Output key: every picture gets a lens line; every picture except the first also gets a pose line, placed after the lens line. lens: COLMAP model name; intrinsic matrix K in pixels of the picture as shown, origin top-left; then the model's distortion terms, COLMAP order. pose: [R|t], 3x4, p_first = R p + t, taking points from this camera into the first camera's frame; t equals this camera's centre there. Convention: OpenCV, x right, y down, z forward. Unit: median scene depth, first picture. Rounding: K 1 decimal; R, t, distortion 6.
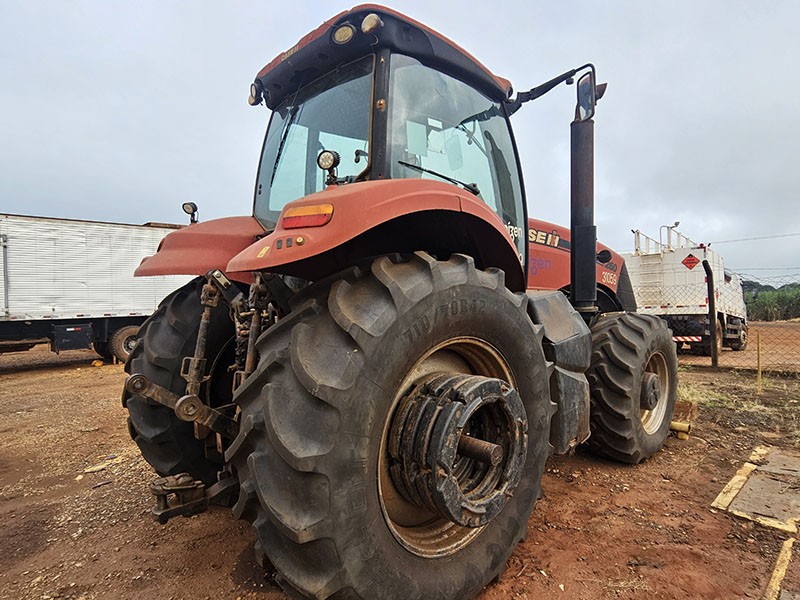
lens RADIAL K [[399.2, 0, 399.1], [0, 399.2, 300.7], [0, 0, 1]] dist [-0.006307, 0.000729]
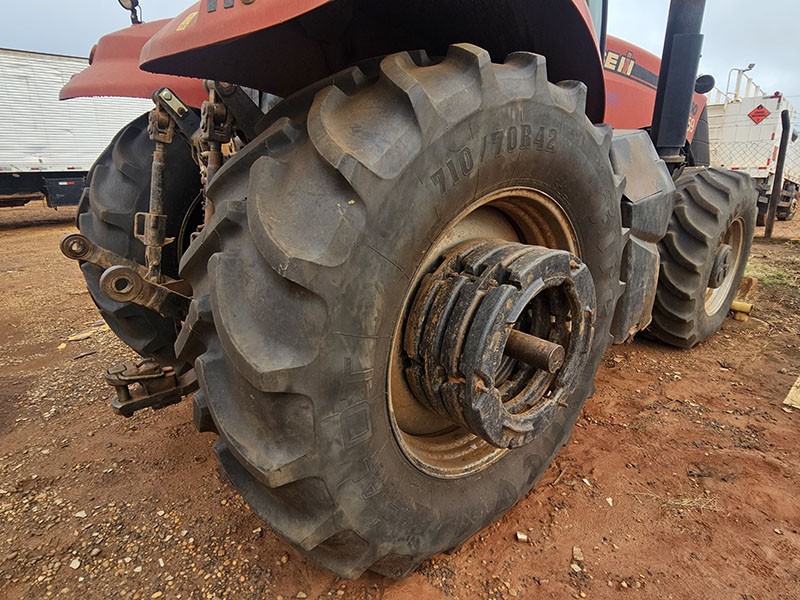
lens RADIAL K [[399.2, 0, 399.1], [0, 399.2, 300.7], [0, 0, 1]] dist [-0.006307, 0.000729]
pose [[0.999093, 0.025824, -0.033870, -0.009729], [-0.013060, 0.942667, 0.333479, 0.044866], [0.040540, -0.332734, 0.942149, 0.273479]]
